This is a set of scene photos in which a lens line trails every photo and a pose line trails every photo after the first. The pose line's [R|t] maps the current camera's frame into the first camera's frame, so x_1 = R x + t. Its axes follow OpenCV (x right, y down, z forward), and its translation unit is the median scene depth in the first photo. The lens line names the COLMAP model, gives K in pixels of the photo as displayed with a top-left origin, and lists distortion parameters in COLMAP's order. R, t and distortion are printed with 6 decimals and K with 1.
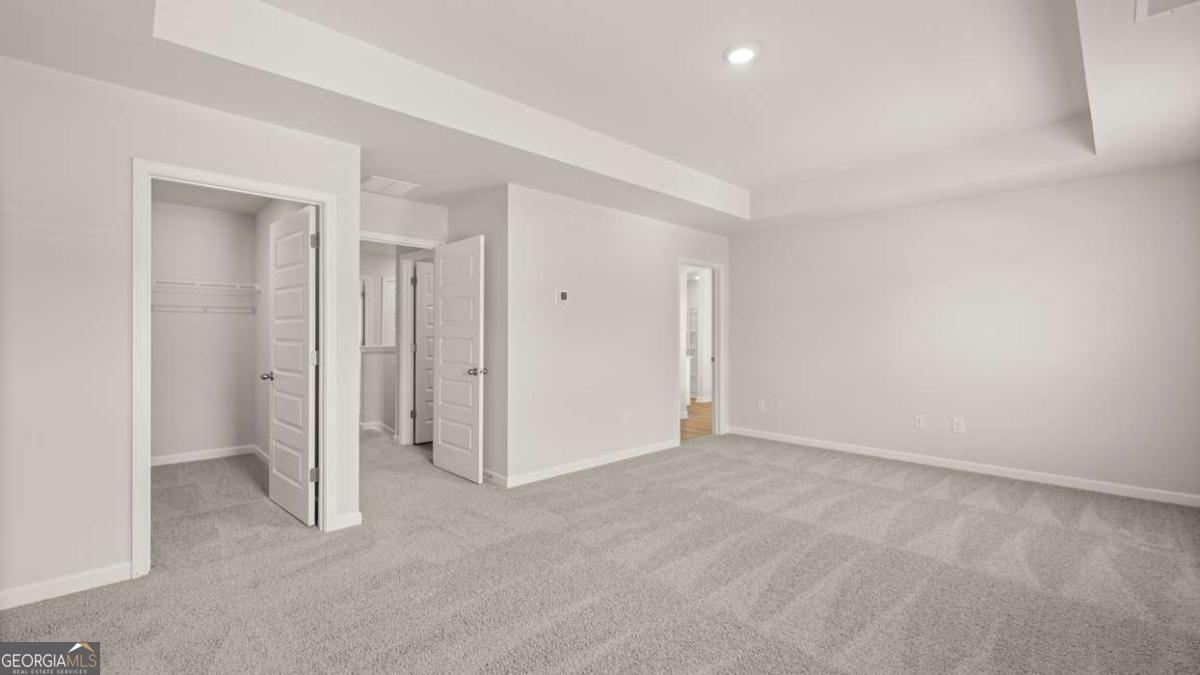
lens RADIAL K [[507.3, 0, 599.2], [0, 507.3, 338.8], [0, 0, 1]] dist [0.004916, 0.002434]
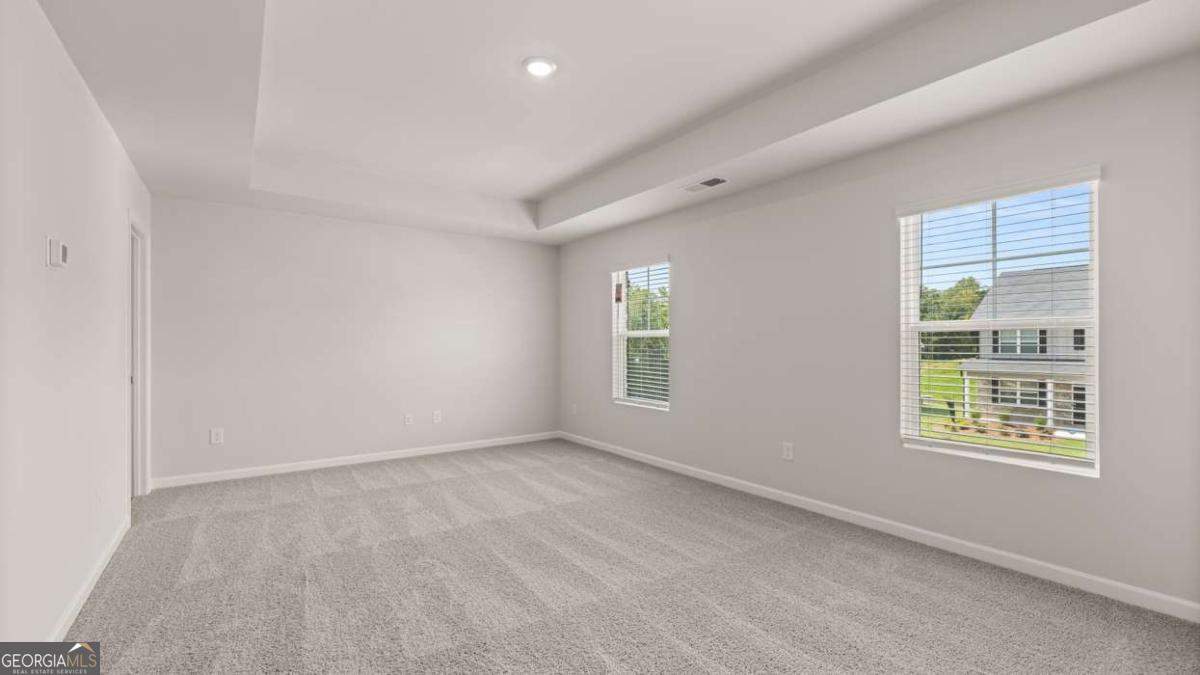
lens RADIAL K [[507.3, 0, 590.6], [0, 507.3, 342.9], [0, 0, 1]] dist [0.004916, 0.002434]
pose [[0.128053, 0.005753, 0.991751, -0.592415], [0.000823, 0.999982, -0.005907, 0.001583], [-0.991767, 0.001572, 0.128046, 0.633597]]
